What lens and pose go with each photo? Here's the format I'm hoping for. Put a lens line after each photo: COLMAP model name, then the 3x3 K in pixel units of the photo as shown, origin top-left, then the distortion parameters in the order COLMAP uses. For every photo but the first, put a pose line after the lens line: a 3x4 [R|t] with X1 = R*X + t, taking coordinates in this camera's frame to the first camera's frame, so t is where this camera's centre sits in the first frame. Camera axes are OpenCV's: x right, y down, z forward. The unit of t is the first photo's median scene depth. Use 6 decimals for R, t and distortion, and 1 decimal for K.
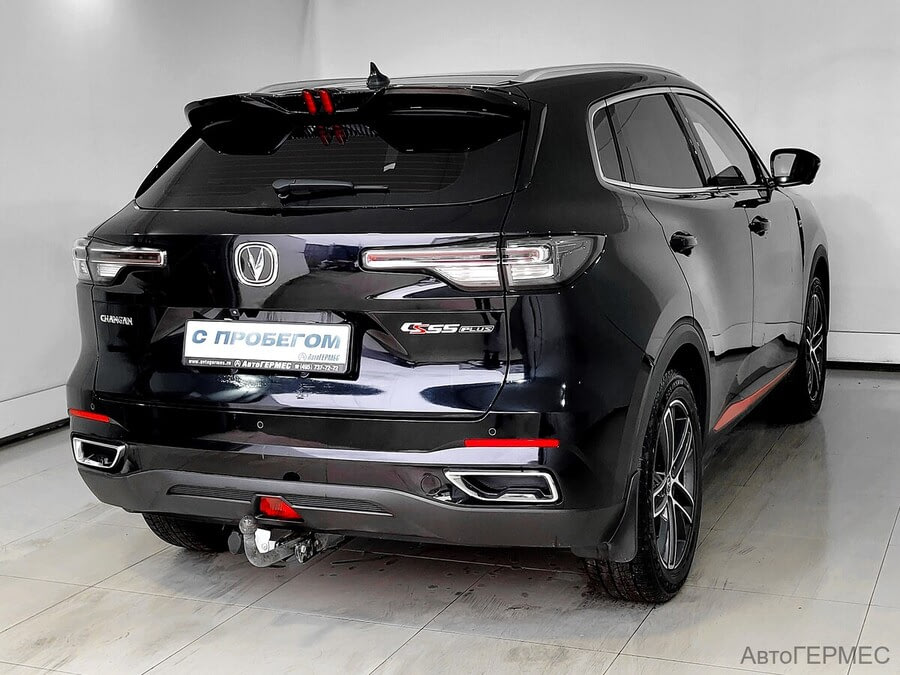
lens RADIAL K [[586.9, 0, 450.0], [0, 586.9, 337.5], [0, 0, 1]] dist [0.002844, 0.000660]
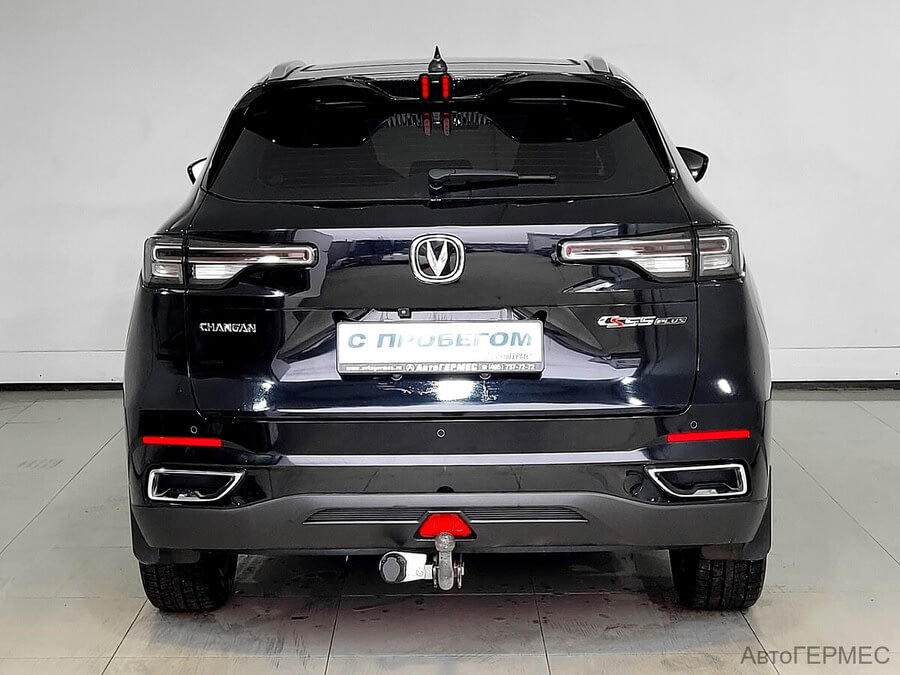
lens RADIAL K [[667.4, 0, 450.0], [0, 667.4, 337.5], [0, 0, 1]] dist [0.011294, -0.002123]
pose [[0.986301, -0.033534, 0.161511, -0.469922], [0.038254, 0.998924, -0.026202, 0.027052], [-0.160459, 0.032022, 0.986523, -0.038354]]
